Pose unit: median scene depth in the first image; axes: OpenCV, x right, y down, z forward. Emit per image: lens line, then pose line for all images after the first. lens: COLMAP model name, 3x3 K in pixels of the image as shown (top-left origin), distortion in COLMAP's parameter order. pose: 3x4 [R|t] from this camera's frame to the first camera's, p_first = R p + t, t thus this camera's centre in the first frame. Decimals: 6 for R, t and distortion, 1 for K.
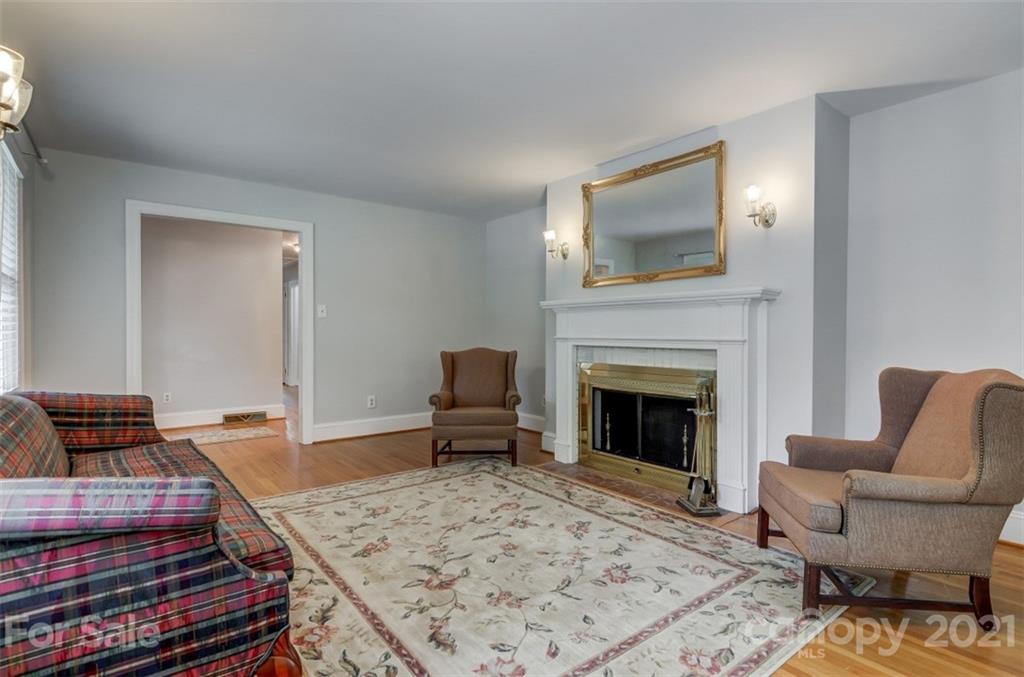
lens RADIAL K [[501.7, 0, 513.7], [0, 501.7, 337.4], [0, 0, 1]] dist [-0.000123, -0.001990]
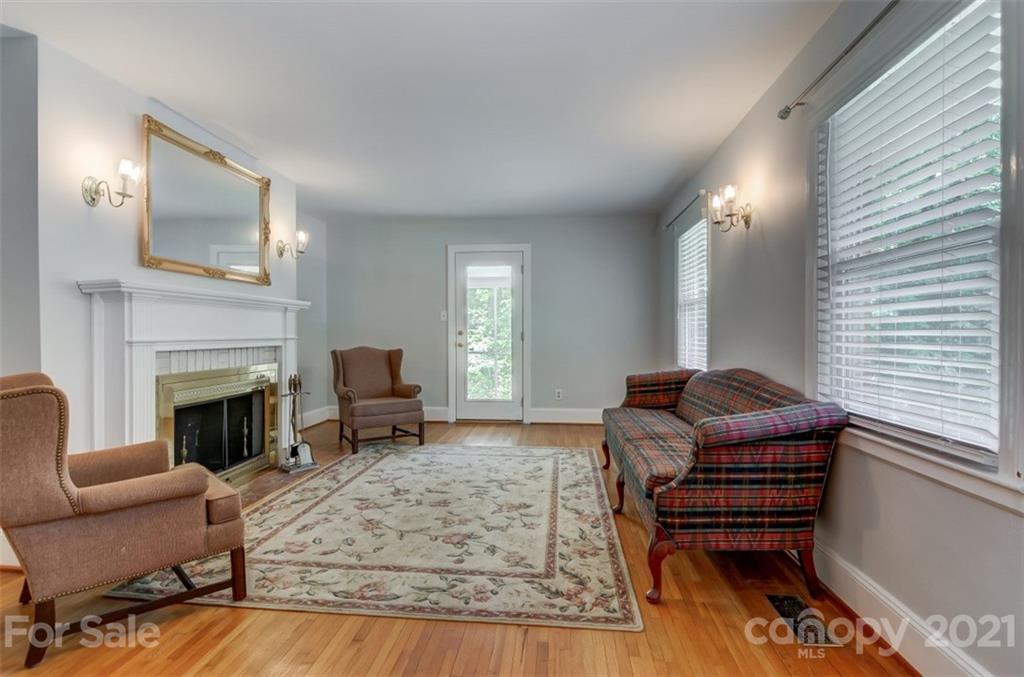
lens RADIAL K [[501.7, 0, 513.7], [0, 501.7, 337.4], [0, 0, 1]] dist [-0.000123, -0.001990]
pose [[-0.714981, -0.009016, 0.699085, -0.877546], [0.006400, 0.999791, 0.019439, -0.017367], [-0.699114, 0.018373, -0.714774, 1.442117]]
